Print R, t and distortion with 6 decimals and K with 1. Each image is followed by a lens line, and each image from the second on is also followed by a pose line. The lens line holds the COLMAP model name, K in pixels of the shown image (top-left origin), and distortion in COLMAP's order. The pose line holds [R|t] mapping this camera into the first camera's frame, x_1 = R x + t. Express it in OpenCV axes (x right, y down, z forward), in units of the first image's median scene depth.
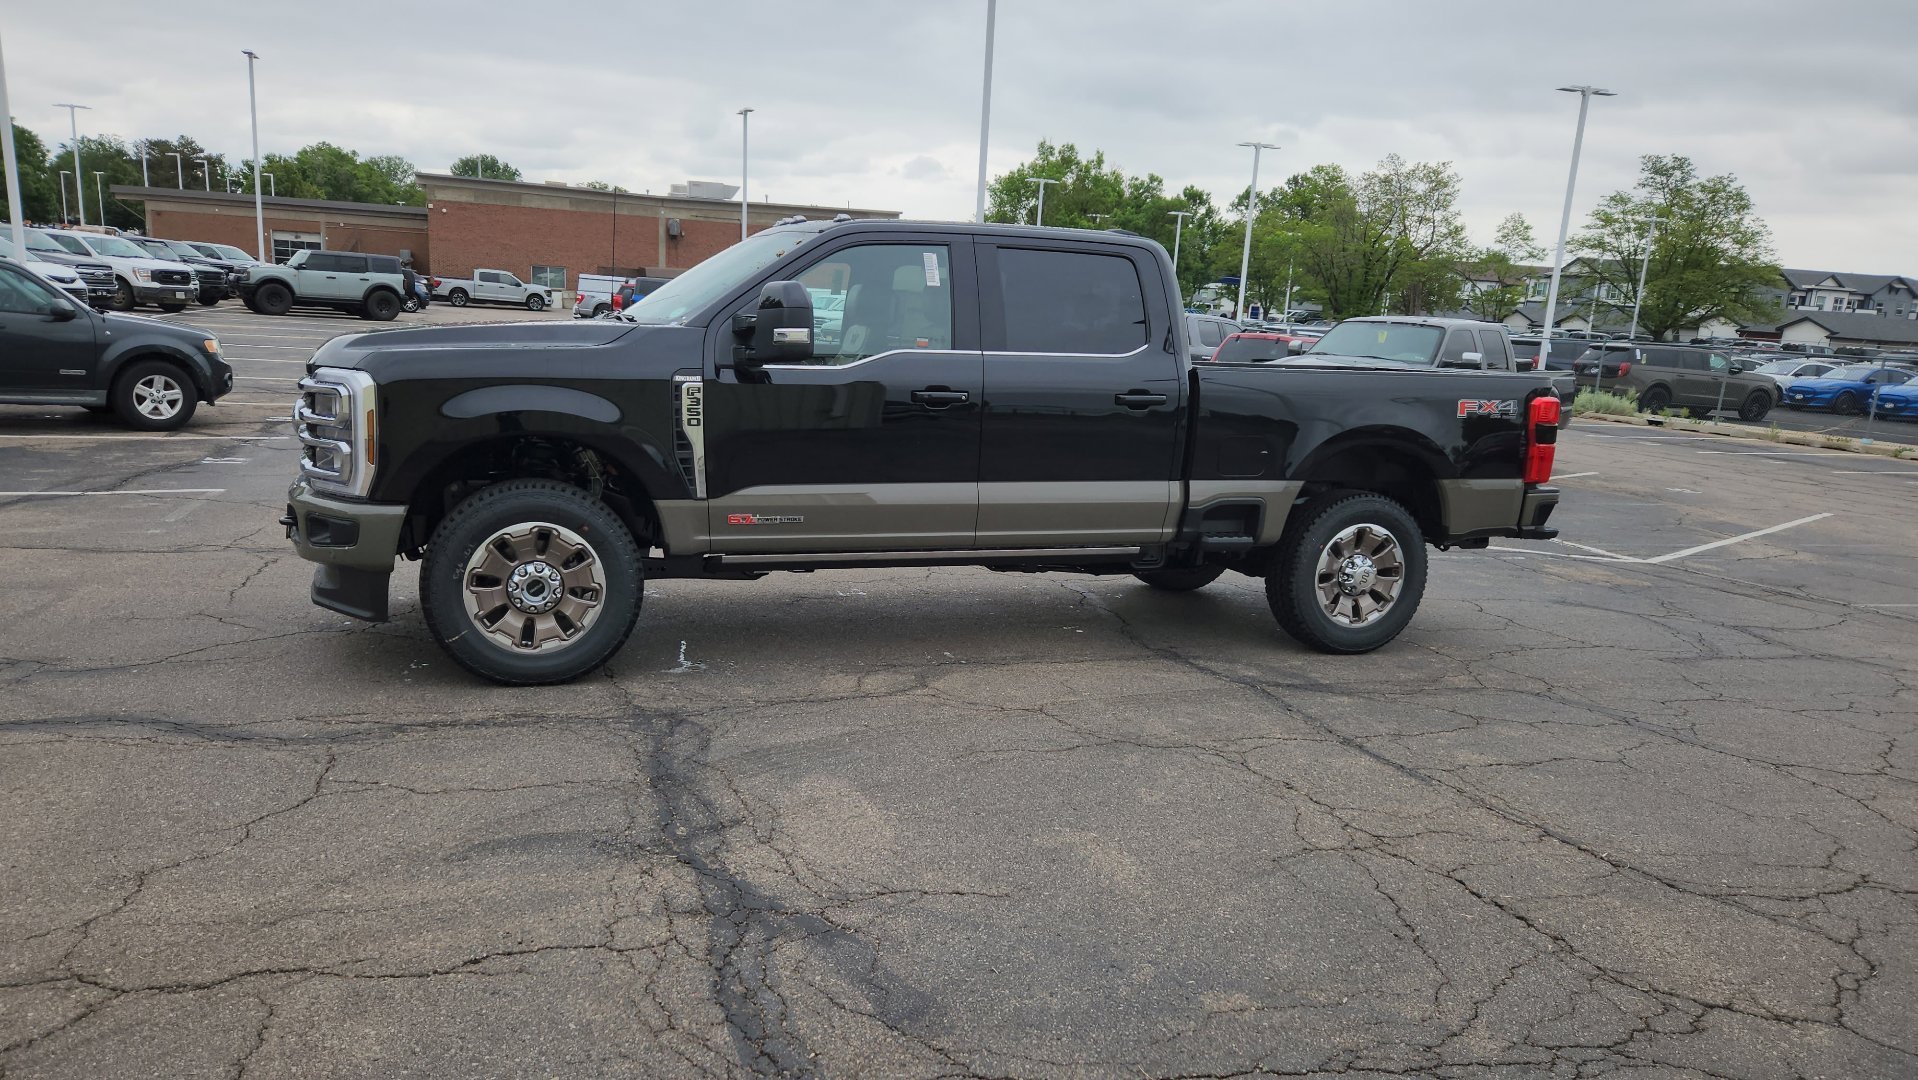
lens RADIAL K [[1283.2, 0, 942.8], [0, 1283.2, 557.1], [0, 0, 1]] dist [0.075989, -0.062243]
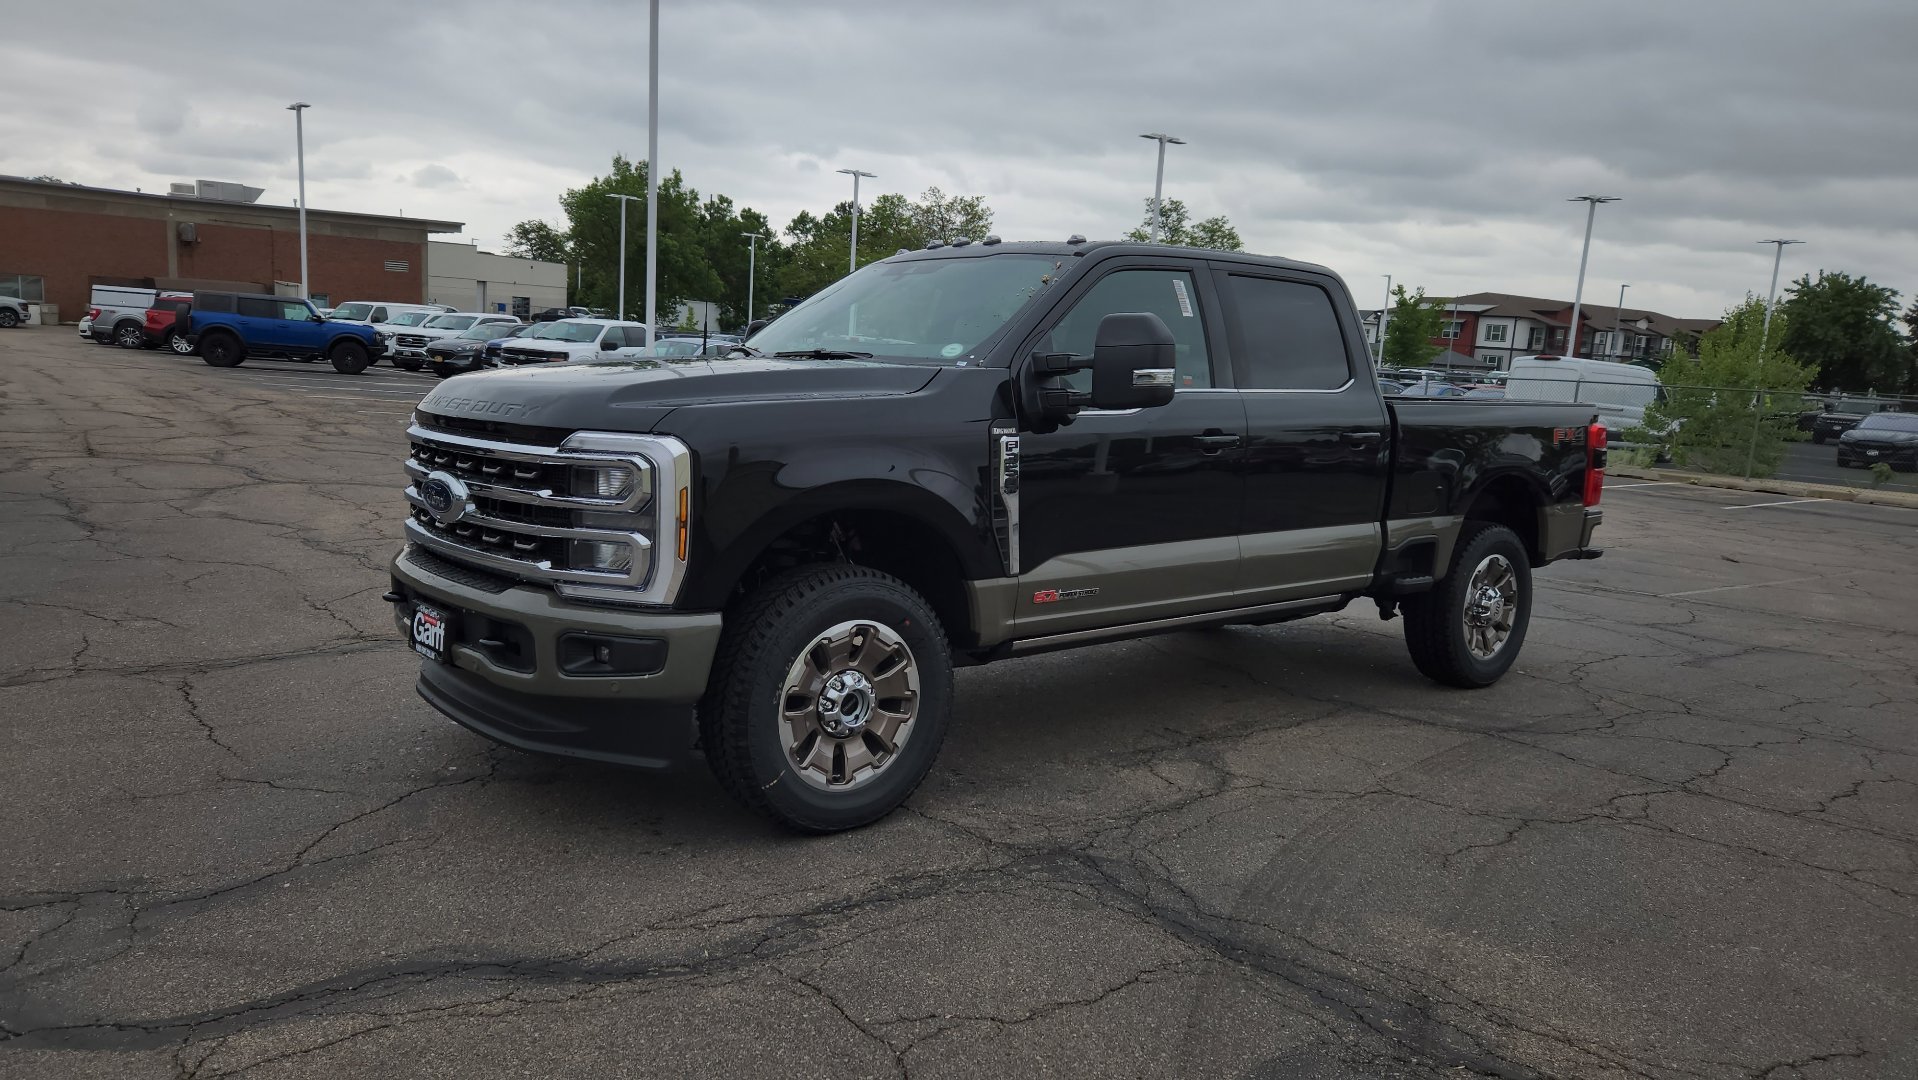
lens RADIAL K [[1283.2, 0, 923.4], [0, 1283.2, 525.2], [0, 0, 1]] dist [0.075989, -0.062243]
pose [[0.944012, -0.048174, 0.326374, -0.438132], [0.060554, 0.997776, -0.027874, -0.050100], [-0.324305, 0.046077, 0.944830, 0.211451]]
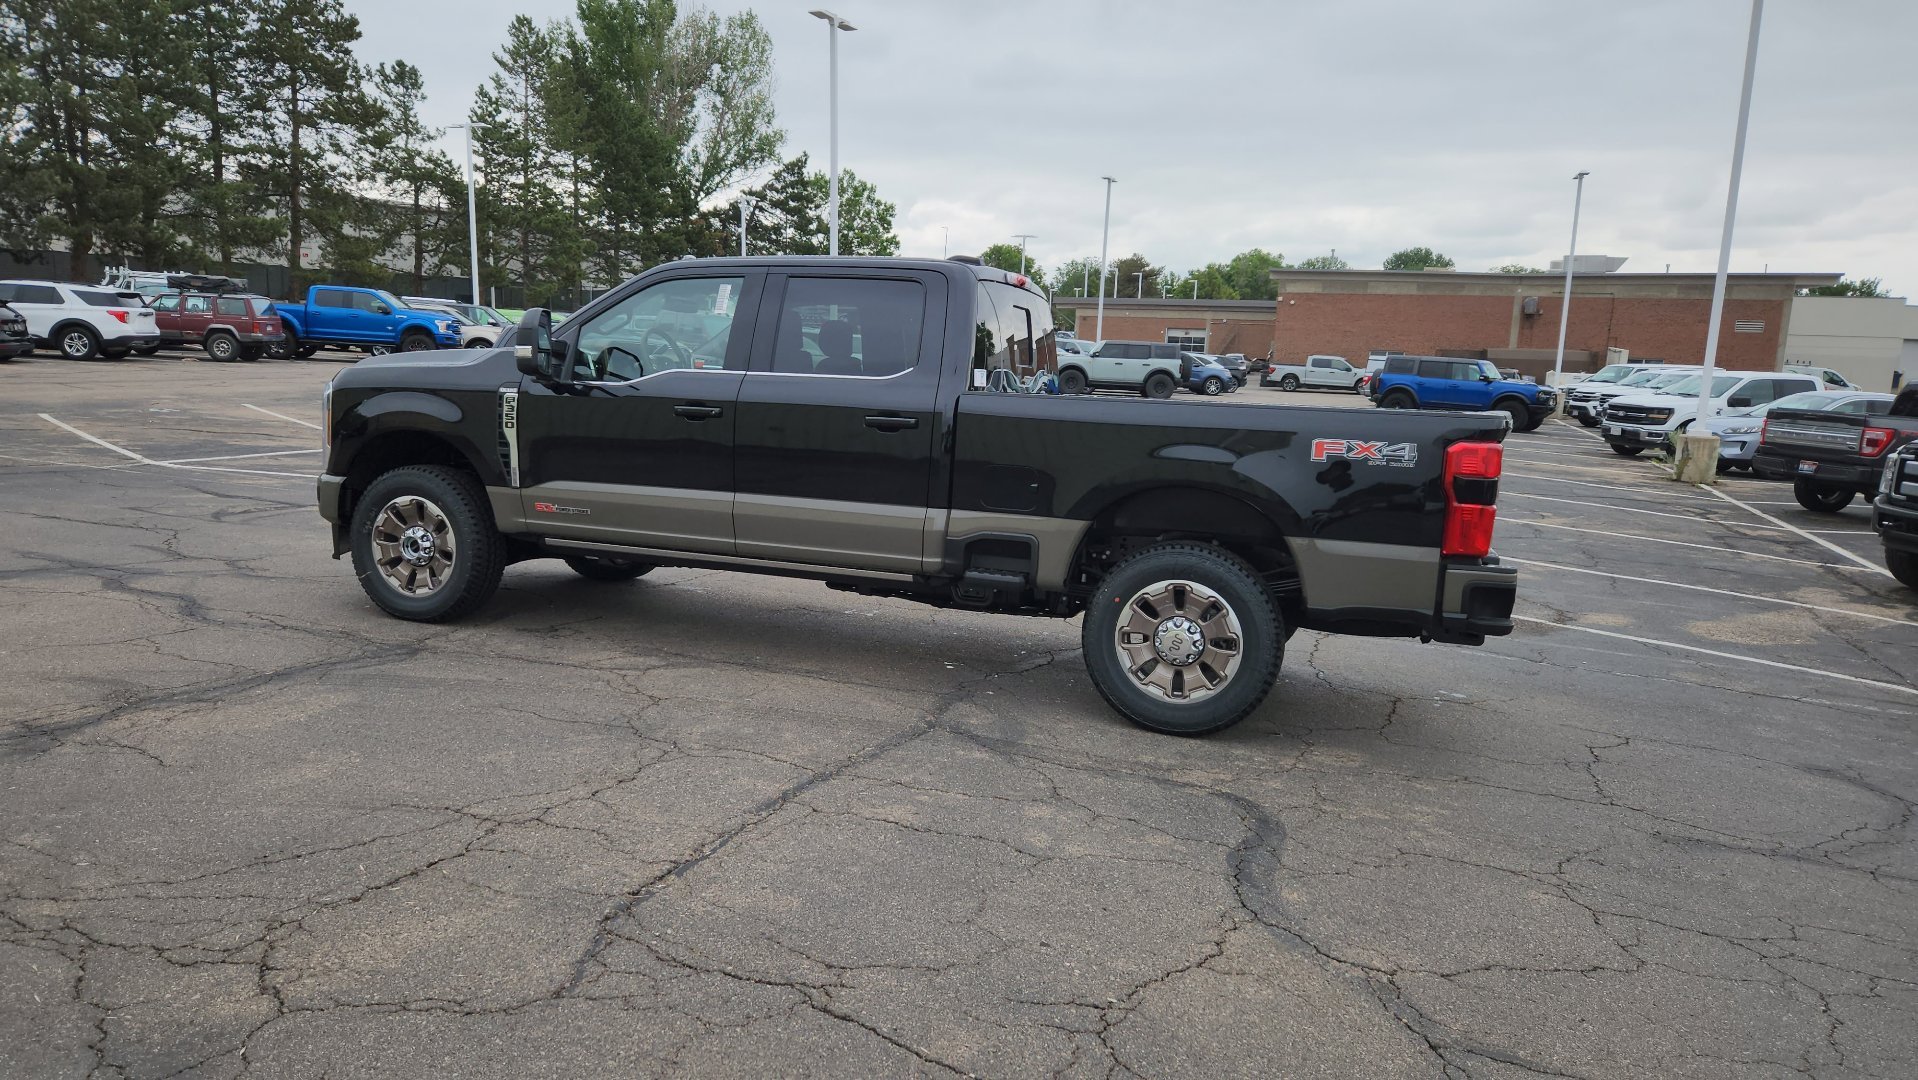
lens RADIAL K [[1283.2, 0, 920.3], [0, 1283.2, 545.1], [0, 0, 1]] dist [0.075989, -0.062243]
pose [[0.765975, 0.076761, -0.638272, 0.777356], [-0.125708, 0.991564, -0.031611, -0.000355], [0.630460, 0.104449, 0.769162, 0.259410]]
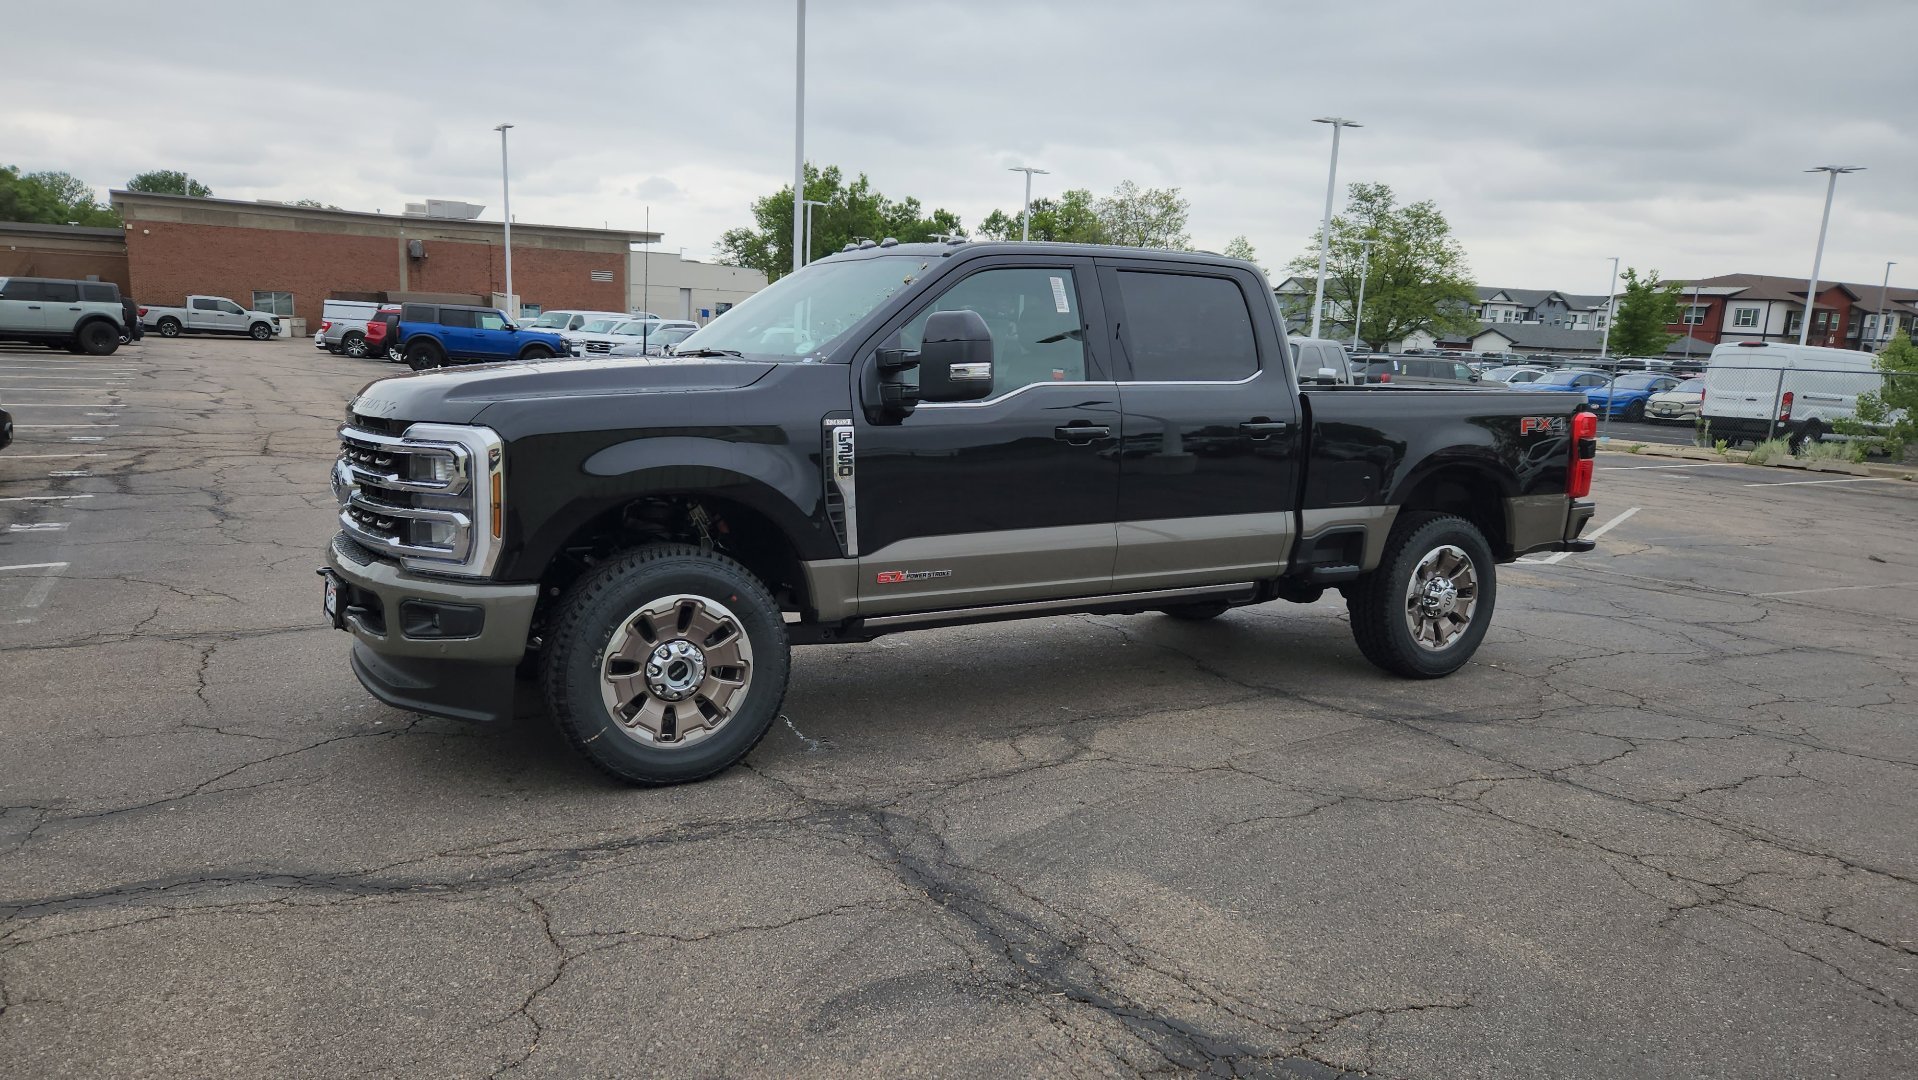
lens RADIAL K [[1283.2, 0, 941.5], [0, 1283.2, 551.4], [0, 0, 1]] dist [0.075989, -0.062243]
pose [[0.981109, -0.048235, 0.187344, -0.252553], [0.051965, 0.998536, -0.015045, -0.028186], [-0.186344, 0.024497, 0.982179, 0.105301]]
